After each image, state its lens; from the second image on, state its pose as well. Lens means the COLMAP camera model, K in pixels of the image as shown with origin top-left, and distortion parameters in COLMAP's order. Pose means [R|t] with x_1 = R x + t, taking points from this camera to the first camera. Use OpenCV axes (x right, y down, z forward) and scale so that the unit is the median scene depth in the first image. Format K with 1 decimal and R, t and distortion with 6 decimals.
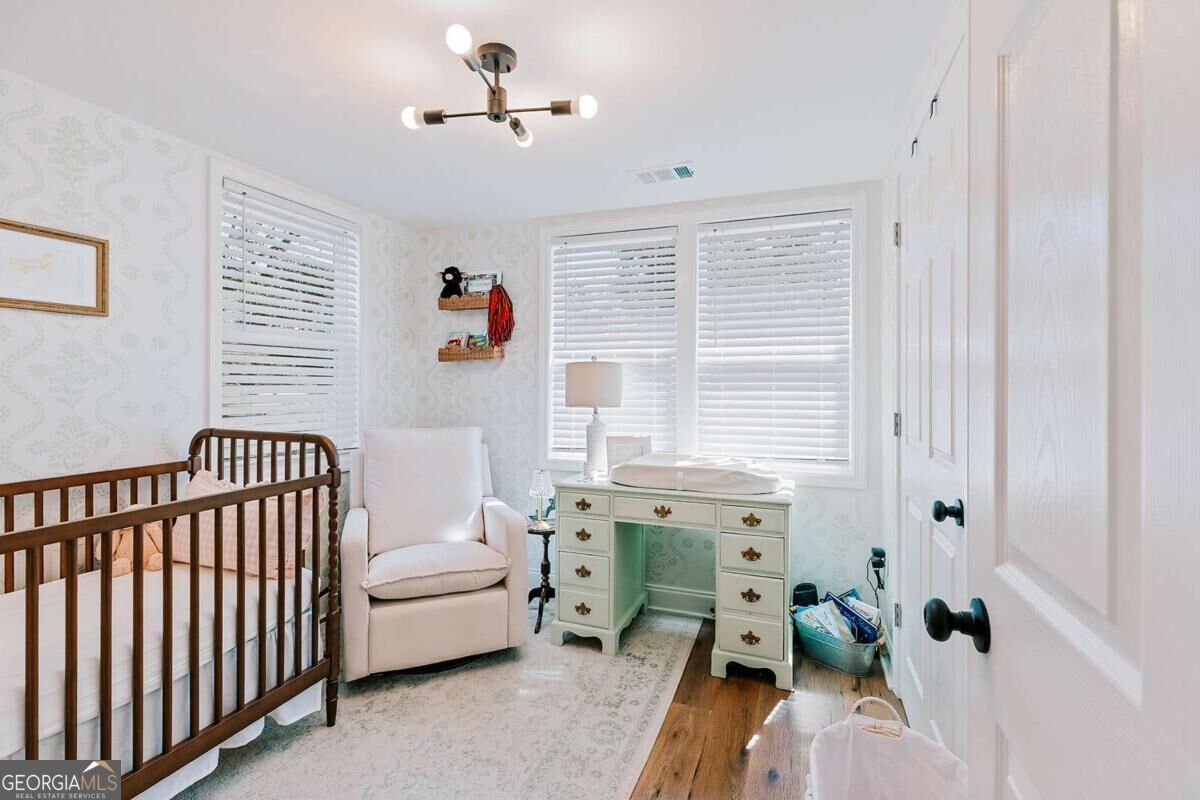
lens RADIAL K [[544.5, 0, 601.1], [0, 544.5, 380.7], [0, 0, 1]] dist [-0.000711, -0.000095]
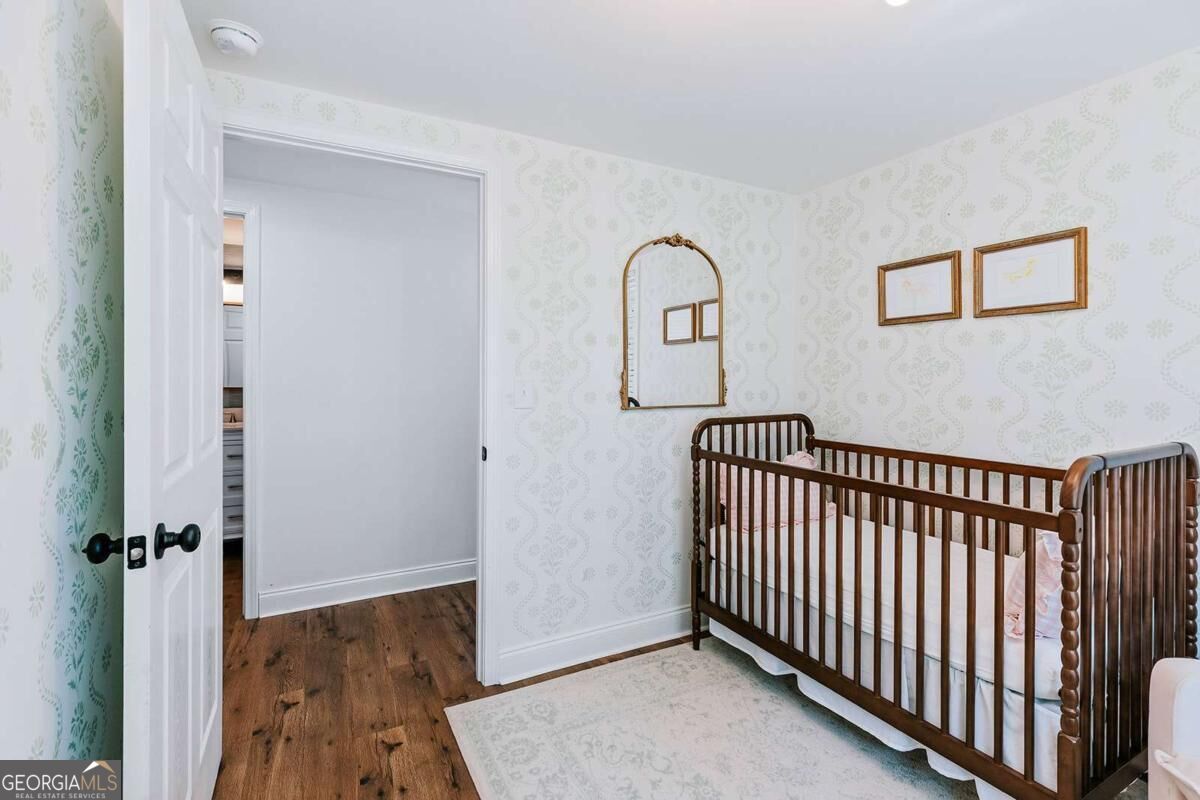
lens RADIAL K [[544.5, 0, 601.1], [0, 544.5, 380.7], [0, 0, 1]] dist [-0.000711, -0.000095]
pose [[-0.660354, -0.002201, -0.750951, 0.366216], [-0.003890, 0.999992, 0.000490, 0.010729], [0.750945, 0.003245, -0.660357, 1.051298]]
